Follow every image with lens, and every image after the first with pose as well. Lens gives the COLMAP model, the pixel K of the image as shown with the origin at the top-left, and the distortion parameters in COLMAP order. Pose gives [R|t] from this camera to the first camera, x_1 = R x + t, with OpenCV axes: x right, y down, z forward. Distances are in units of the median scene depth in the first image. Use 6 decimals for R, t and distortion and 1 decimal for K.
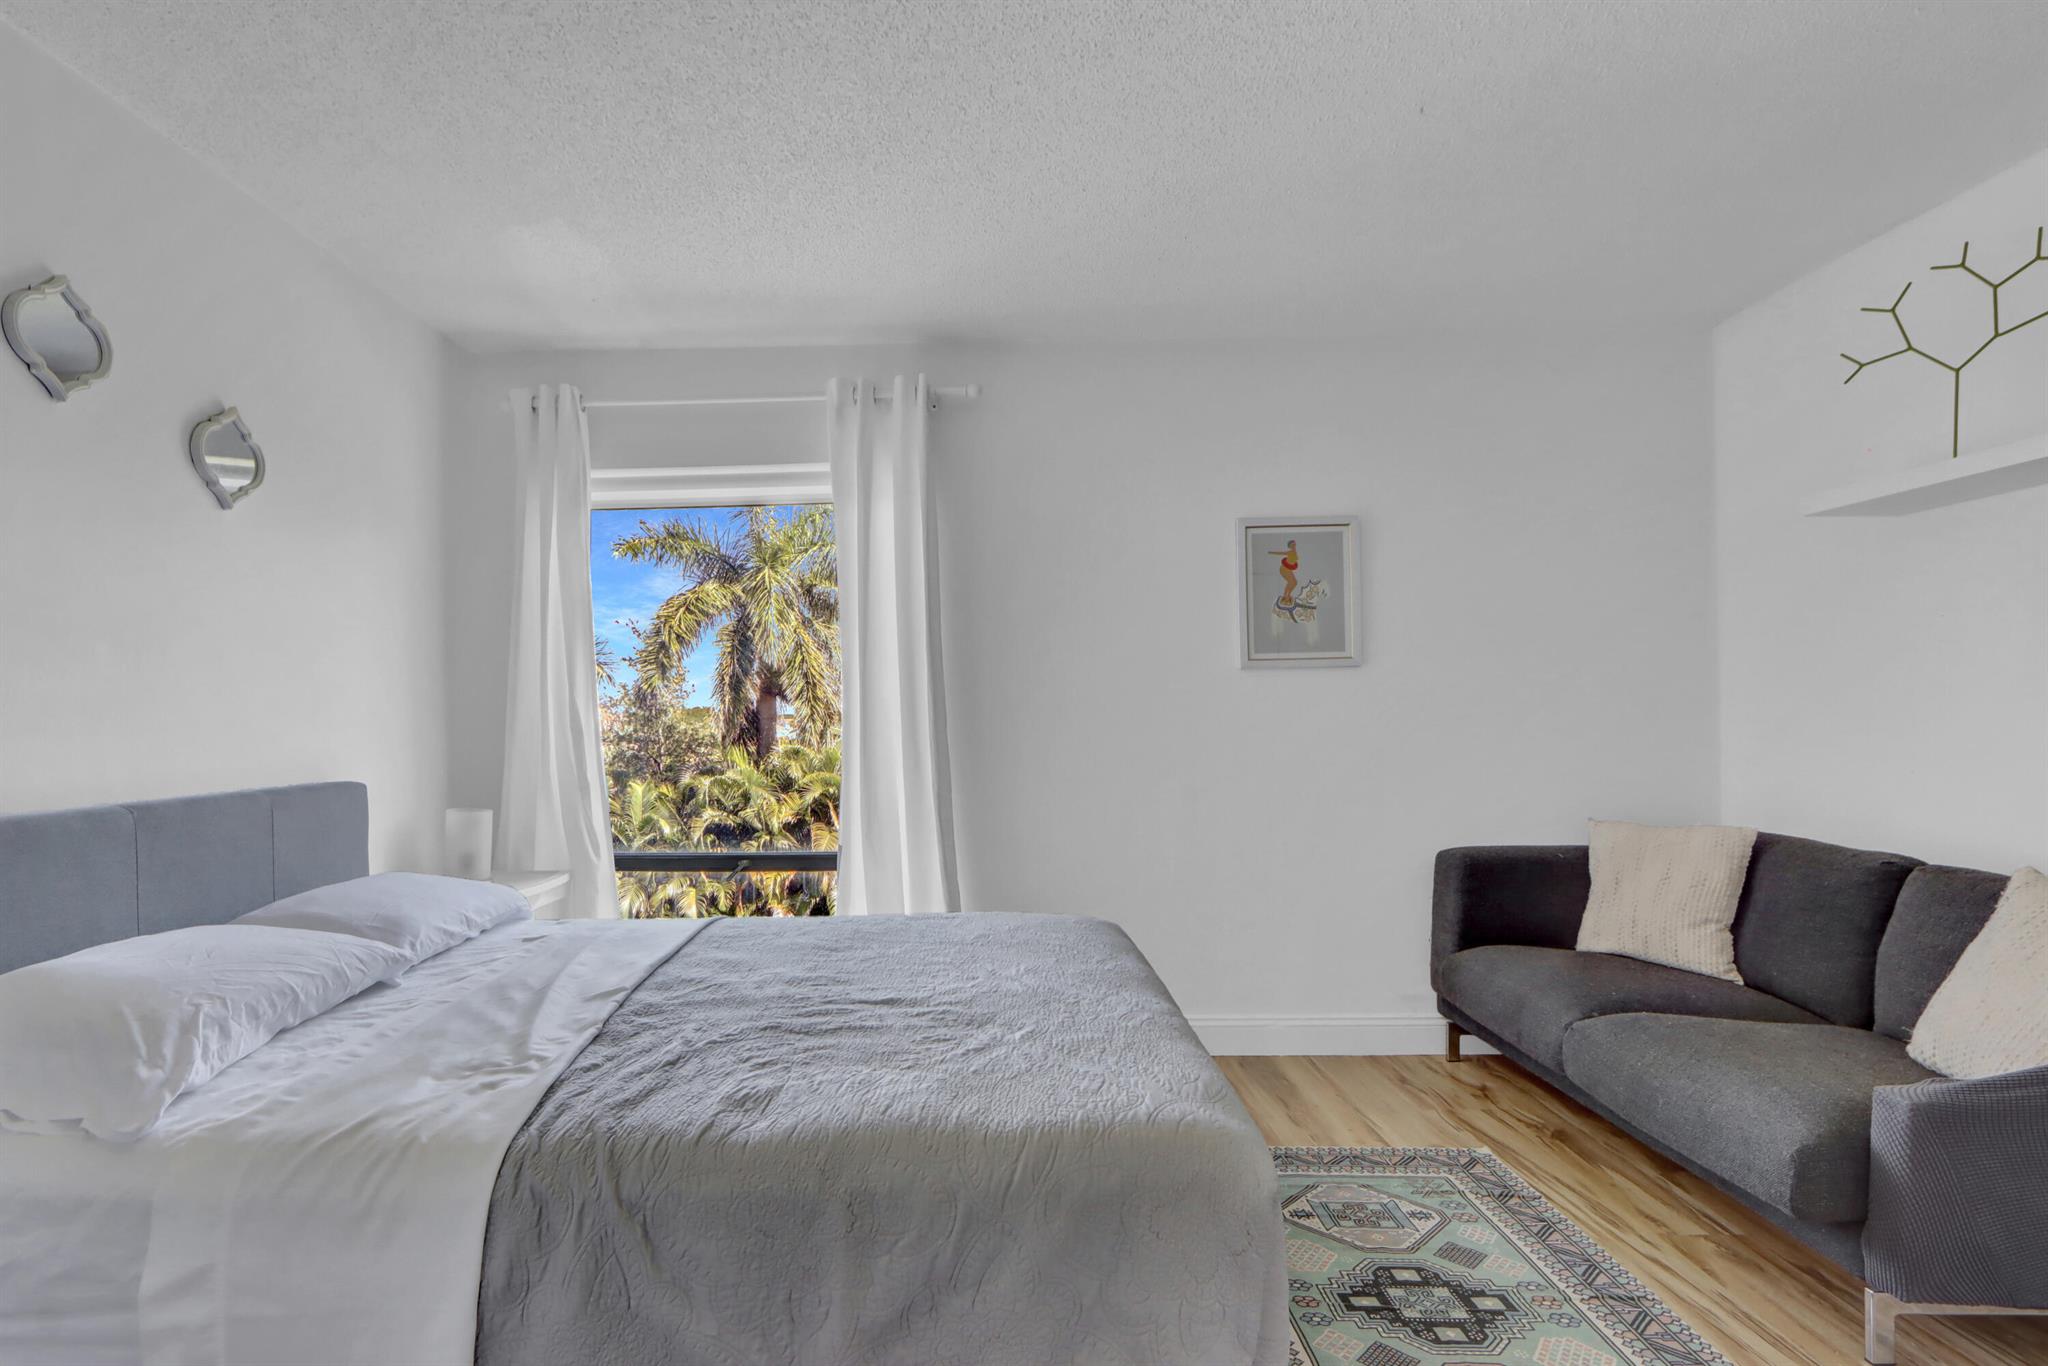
lens RADIAL K [[1067.4, 0, 951.6], [0, 1067.4, 718.9], [0, 0, 1]] dist [0.000595, -0.008423]
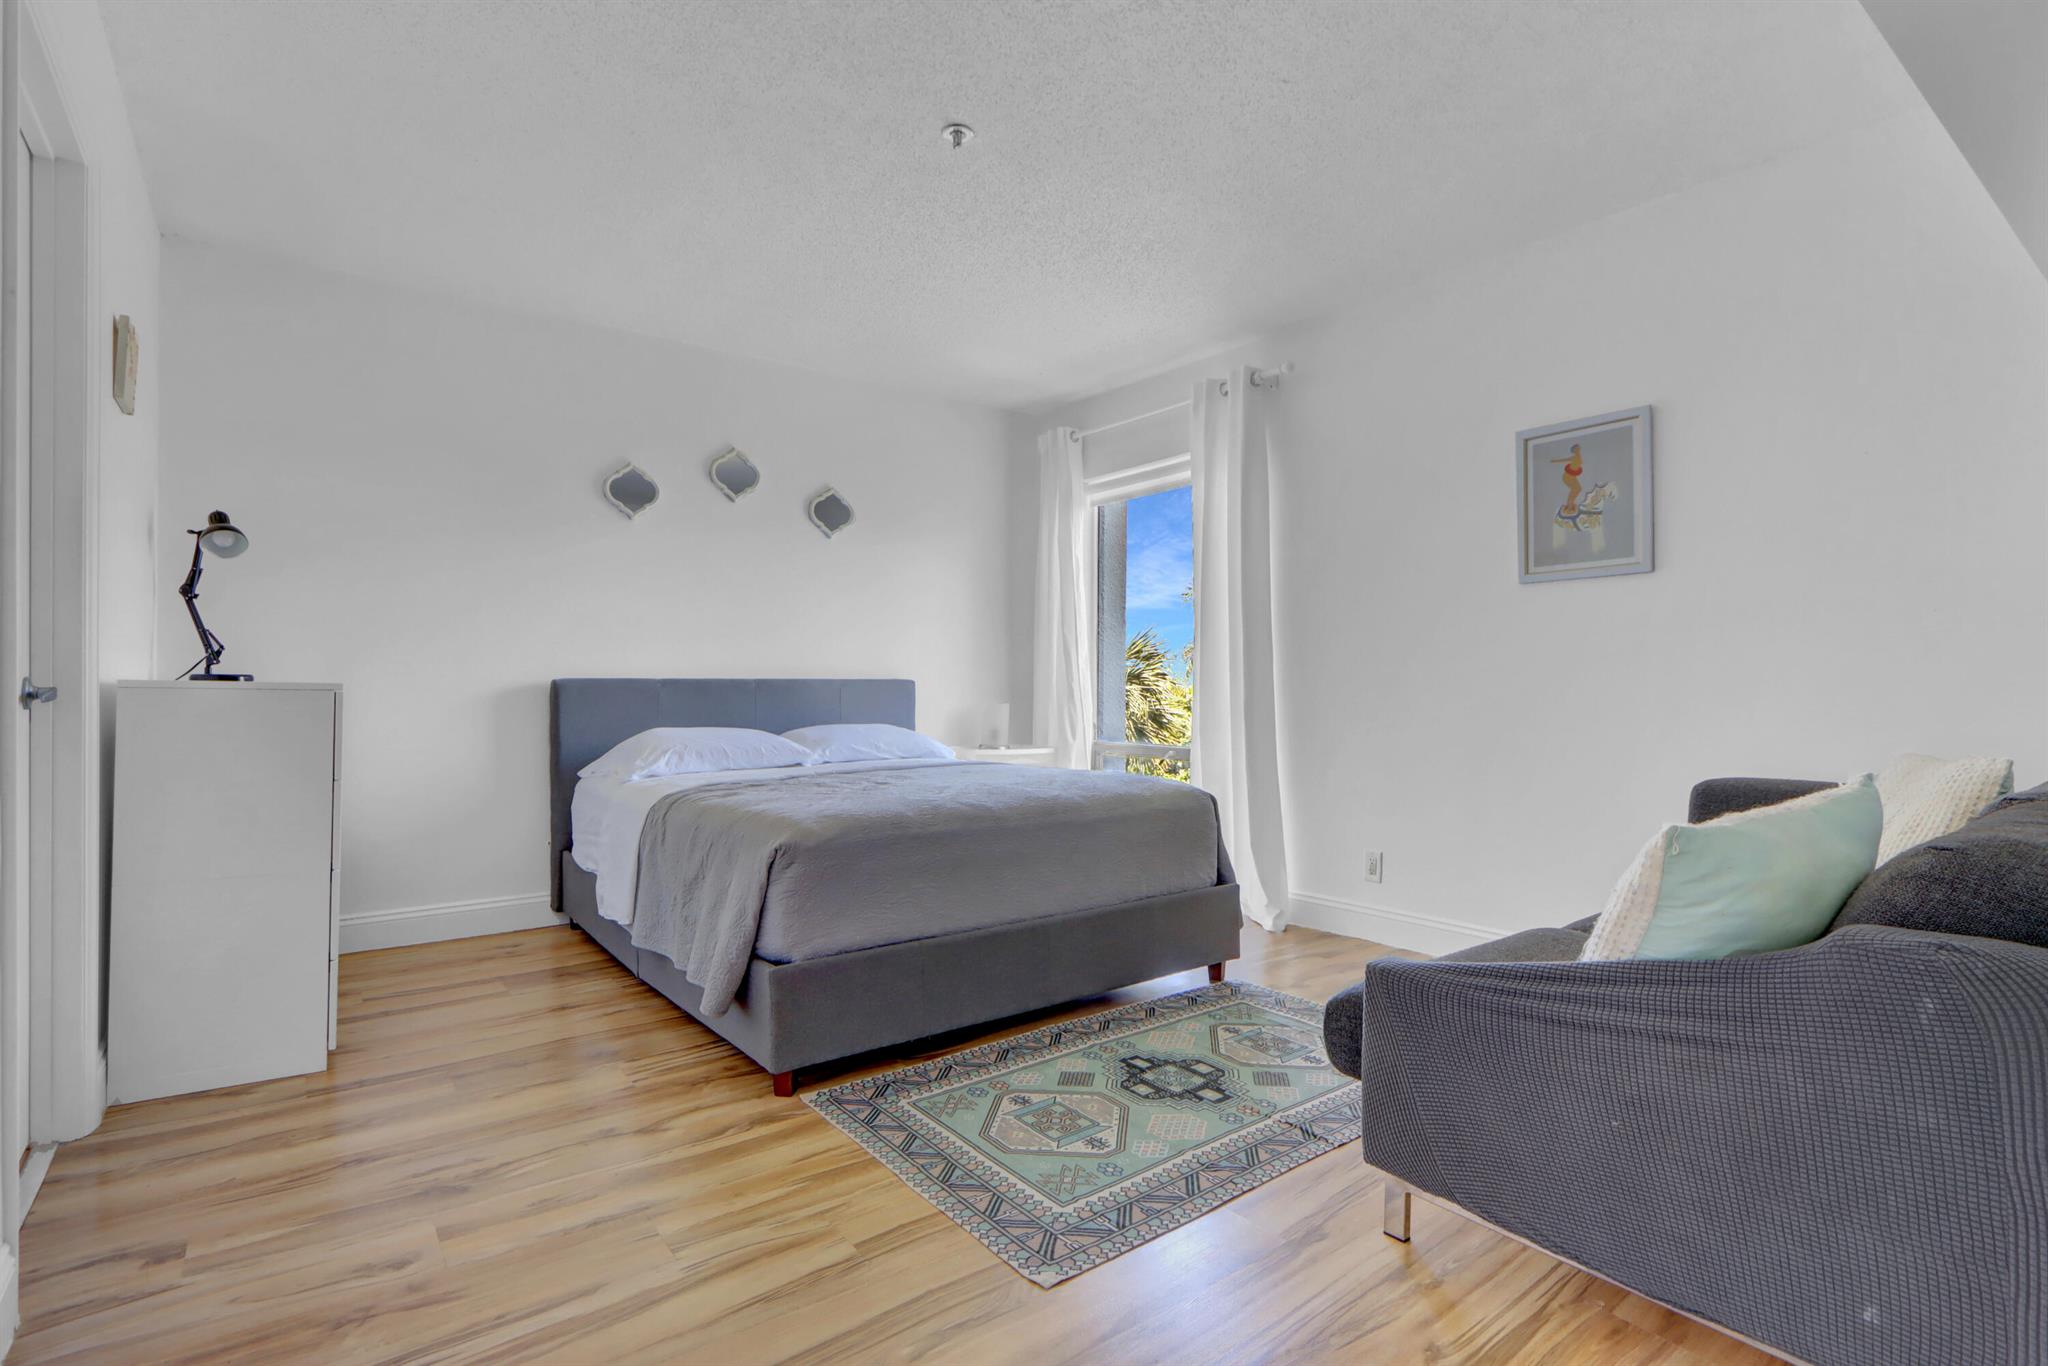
lens RADIAL K [[971.5, 0, 1020.6], [0, 971.5, 678.8], [0, 0, 1]] dist [-0.011898, 0.000121]
pose [[0.637833, 0.005255, -0.770157, 1.023917], [-0.008939, 0.999960, -0.000580, 0.069895], [0.770123, 0.007255, 0.637854, 0.114118]]
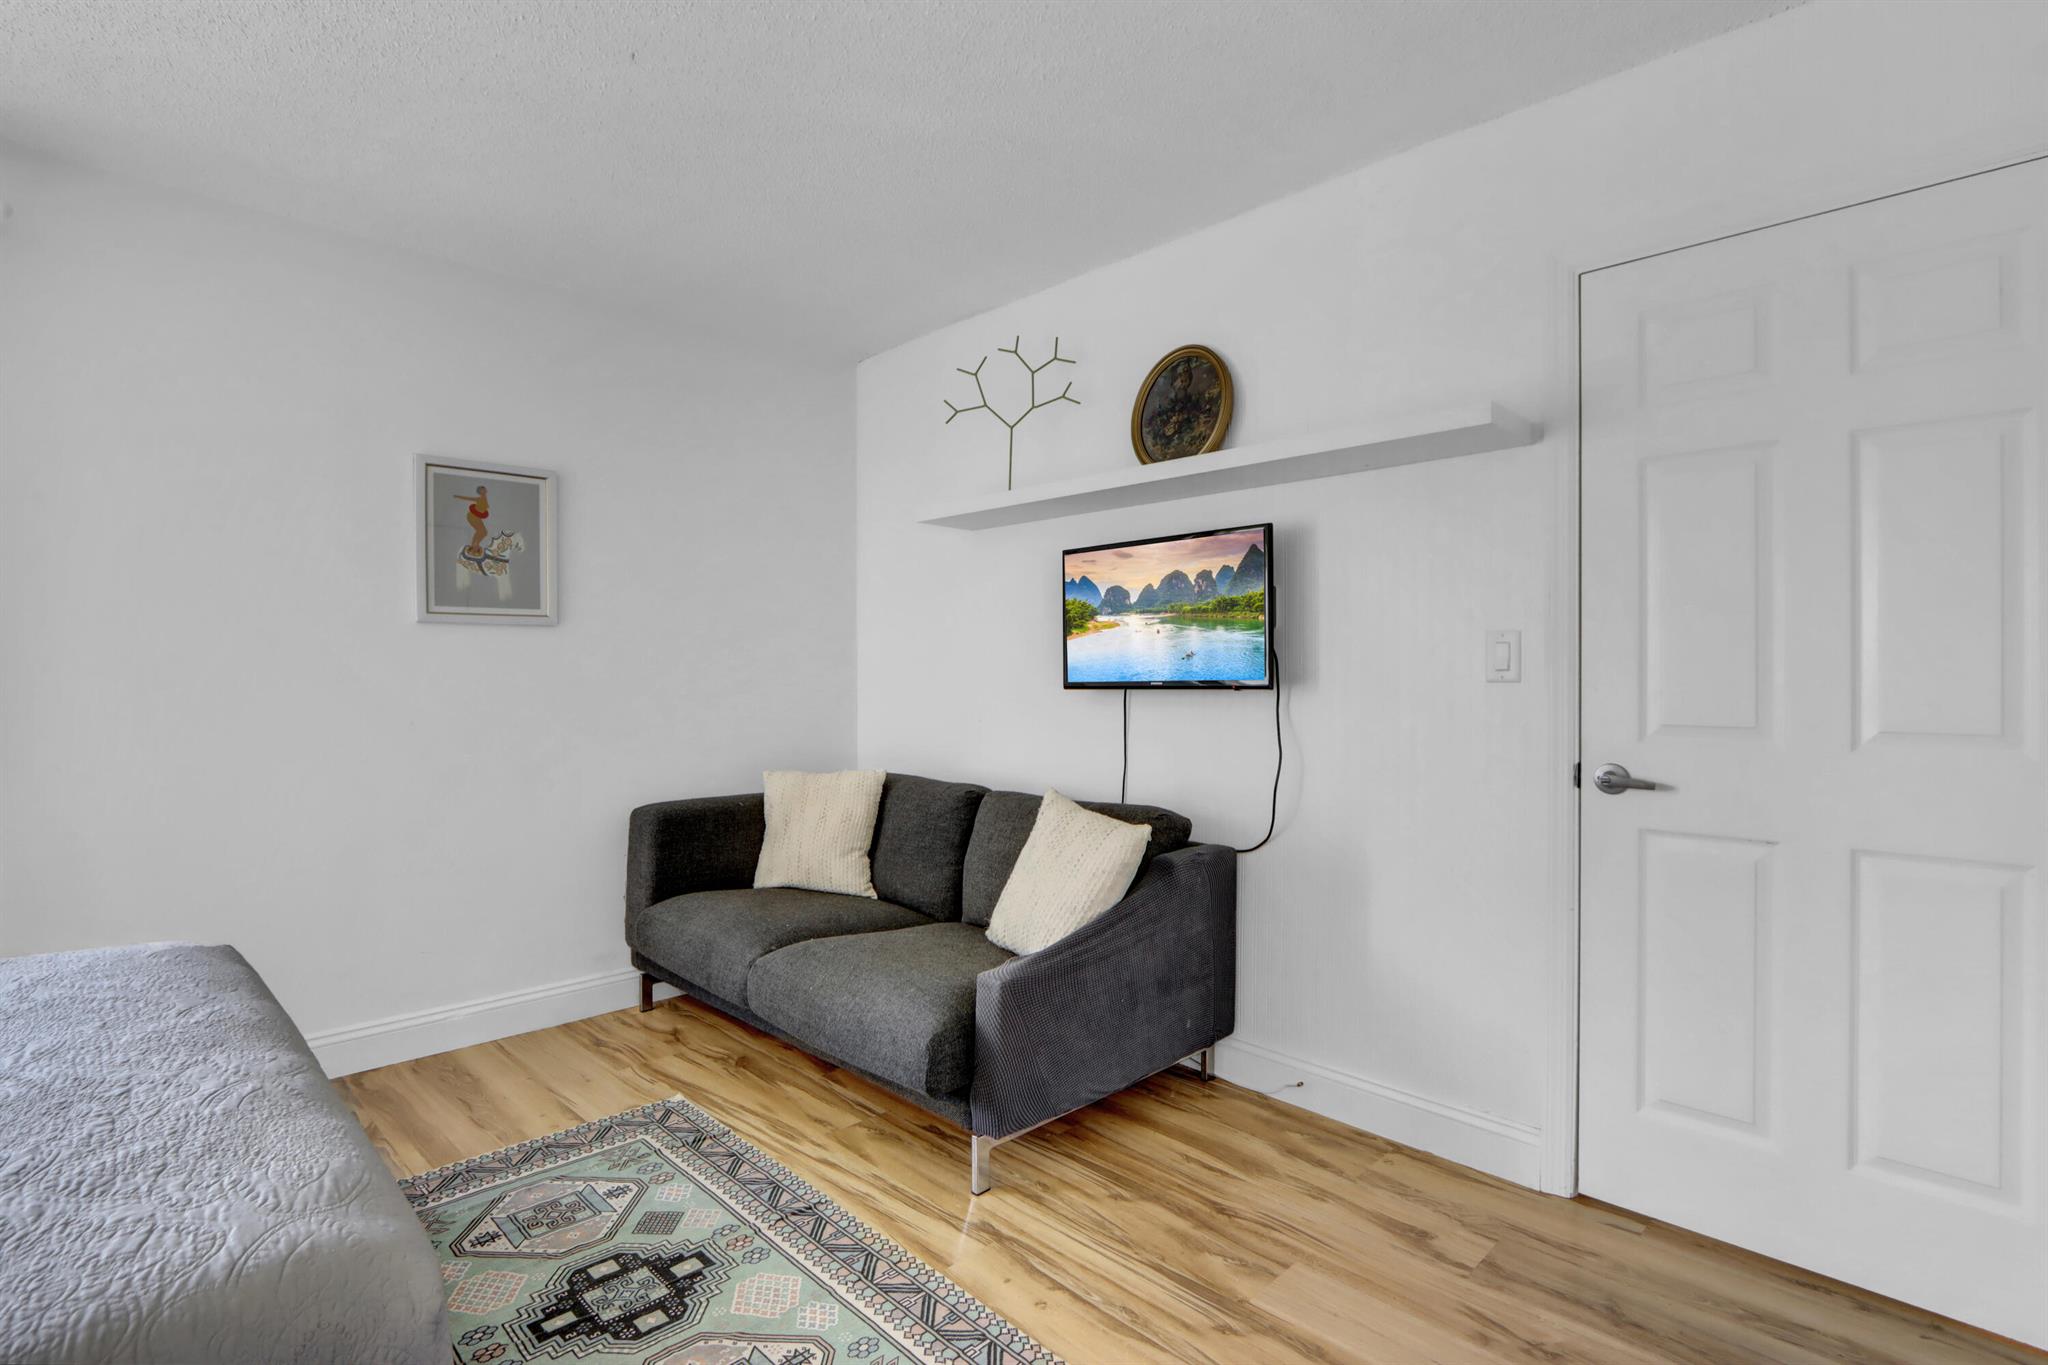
lens RADIAL K [[971.5, 0, 1020.6], [0, 971.5, 678.3], [0, 0, 1]] dist [-0.011898, 0.000121]
pose [[0.686999, 0.008175, 0.726612, 0.049020], [-0.006153, 0.999966, -0.005433, 0.001276], [-0.726632, -0.000739, 0.687026, 0.129948]]
